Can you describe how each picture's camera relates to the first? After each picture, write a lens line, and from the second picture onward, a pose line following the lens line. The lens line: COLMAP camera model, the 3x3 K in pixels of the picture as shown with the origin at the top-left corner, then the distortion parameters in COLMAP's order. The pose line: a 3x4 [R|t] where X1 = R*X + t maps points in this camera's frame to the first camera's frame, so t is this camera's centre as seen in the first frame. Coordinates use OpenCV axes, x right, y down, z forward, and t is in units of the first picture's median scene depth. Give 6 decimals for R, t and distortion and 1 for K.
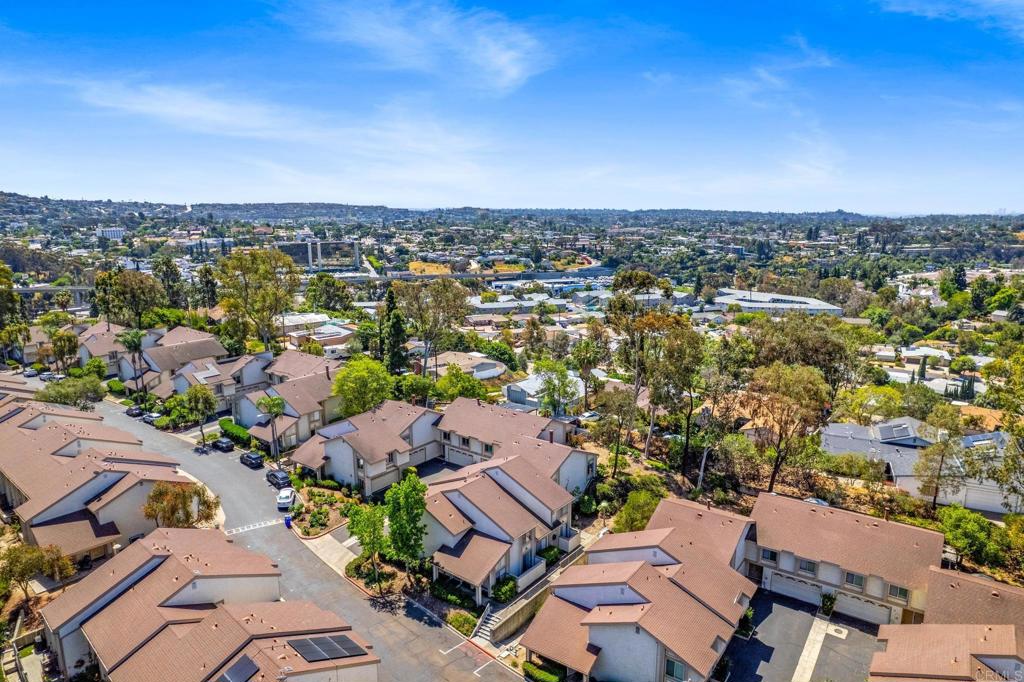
lens RADIAL K [[656.4, 0, 515.5], [0, 656.4, 341.2], [0, 0, 1]] dist [-0.077510, 0.068077]
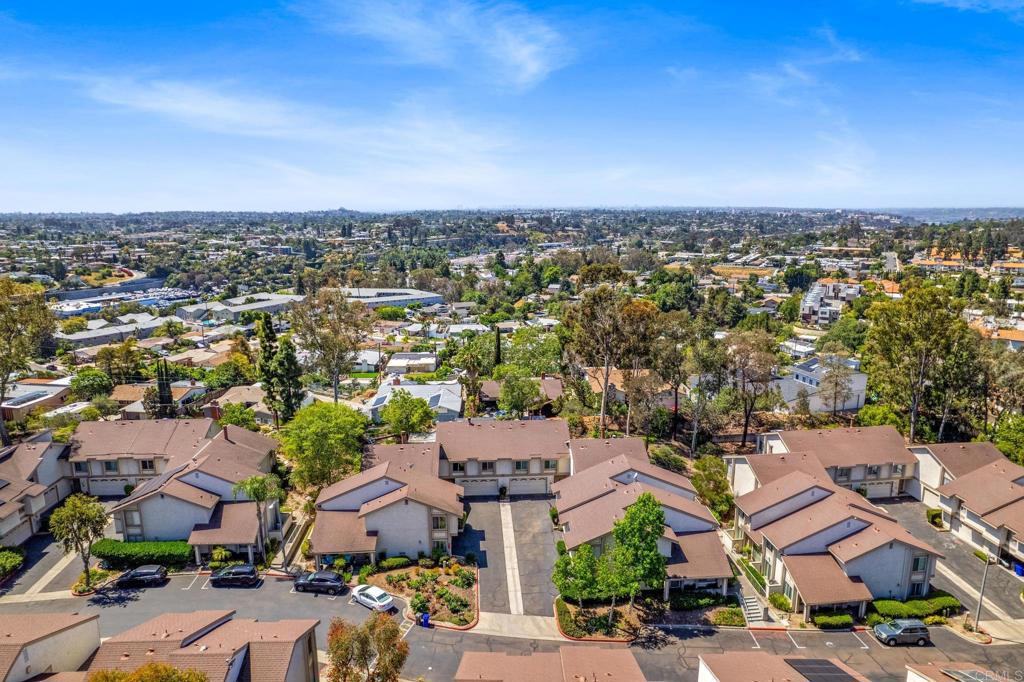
lens RADIAL K [[656.4, 0, 515.5], [0, 656.4, 341.2], [0, 0, 1]] dist [-0.077510, 0.068077]
pose [[0.745834, -0.139315, 0.651401, -0.126482], [0.139360, 0.988879, 0.051928, -0.011825], [-0.651391, 0.052050, 0.756955, 0.060556]]
